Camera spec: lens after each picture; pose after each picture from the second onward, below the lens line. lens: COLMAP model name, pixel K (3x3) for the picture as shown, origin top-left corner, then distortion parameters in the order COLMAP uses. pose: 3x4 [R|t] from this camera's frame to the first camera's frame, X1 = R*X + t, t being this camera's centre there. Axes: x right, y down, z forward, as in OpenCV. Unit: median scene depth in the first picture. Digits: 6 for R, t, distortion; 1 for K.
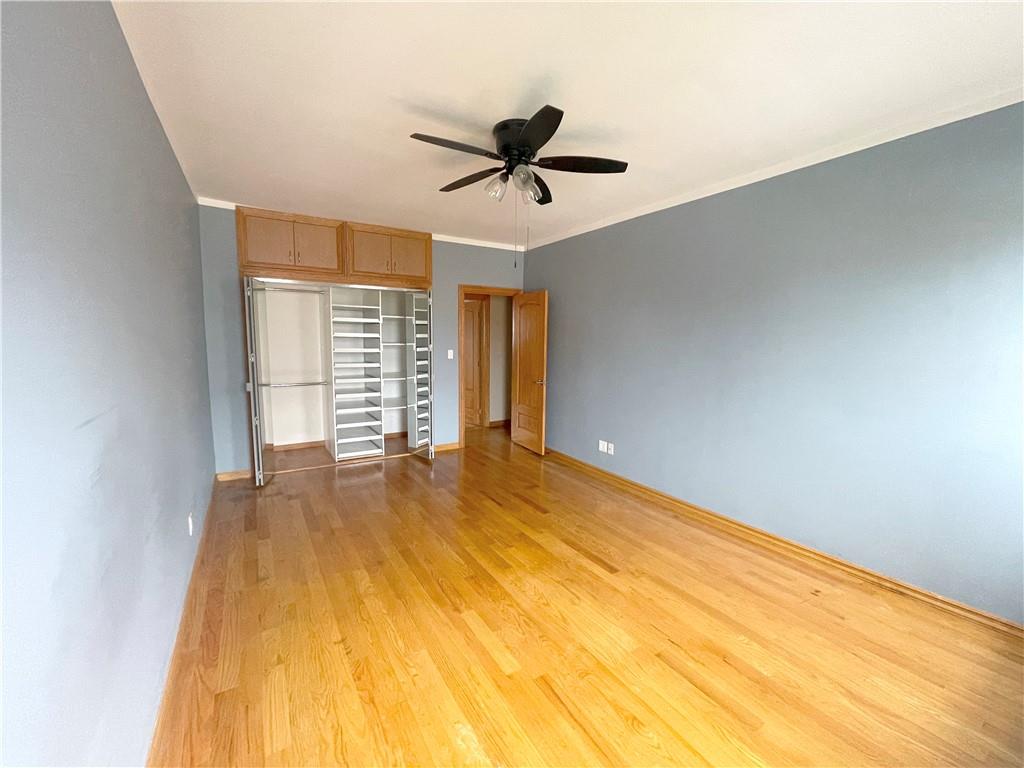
lens RADIAL K [[418.7, 0, 506.6], [0, 418.7, 383.3], [0, 0, 1]] dist [0.003338, -0.001274]
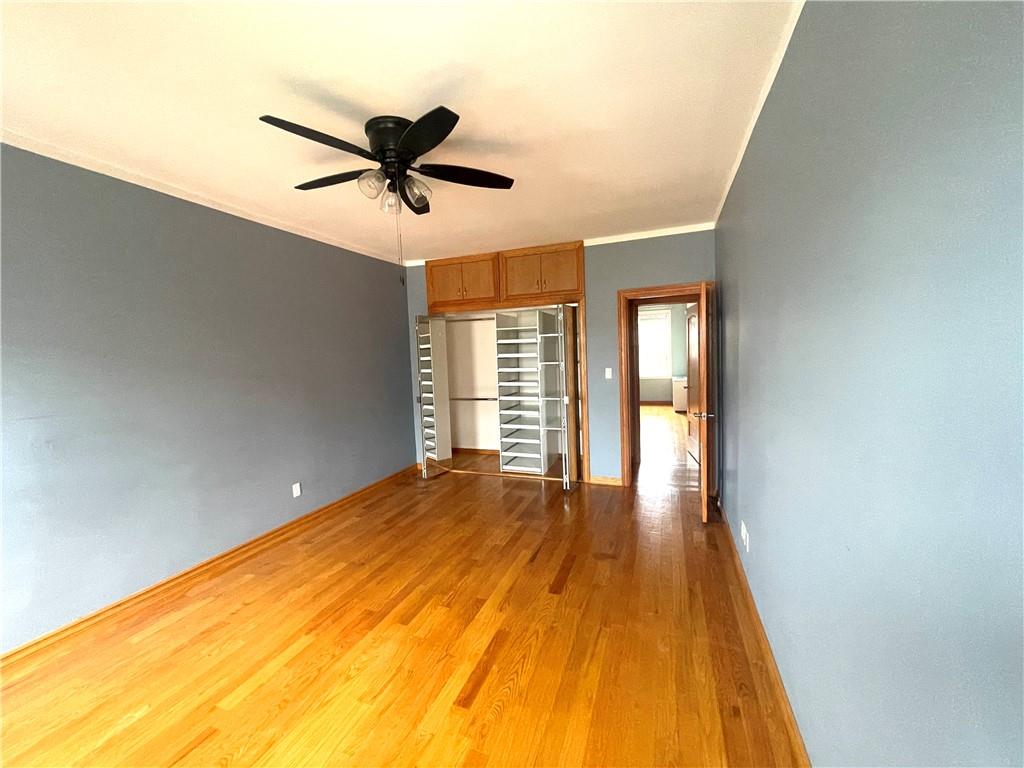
lens RADIAL K [[418.7, 0, 512.0], [0, 418.7, 381.4], [0, 0, 1]] dist [0.003338, -0.001274]
pose [[0.608447, 0.021662, -0.793299, 0.586923], [-0.047835, 0.998811, -0.009415, -0.048951], [0.792151, 0.043676, 0.608760, 0.443548]]
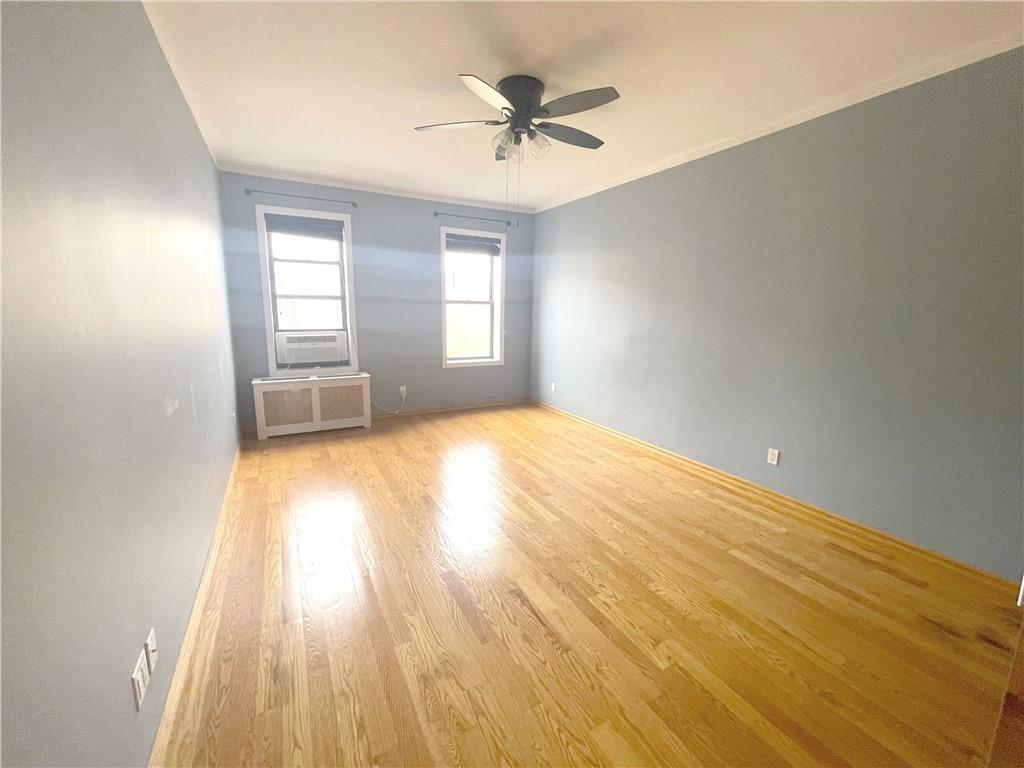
lens RADIAL K [[418.7, 0, 506.4], [0, 418.7, 379.0], [0, 0, 1]] dist [0.003338, -0.001274]
pose [[-0.997595, -0.042654, 0.054642, -0.015545], [-0.025557, 0.959060, 0.282047, -0.138134], [-0.064435, 0.279972, -0.957843, 1.416534]]
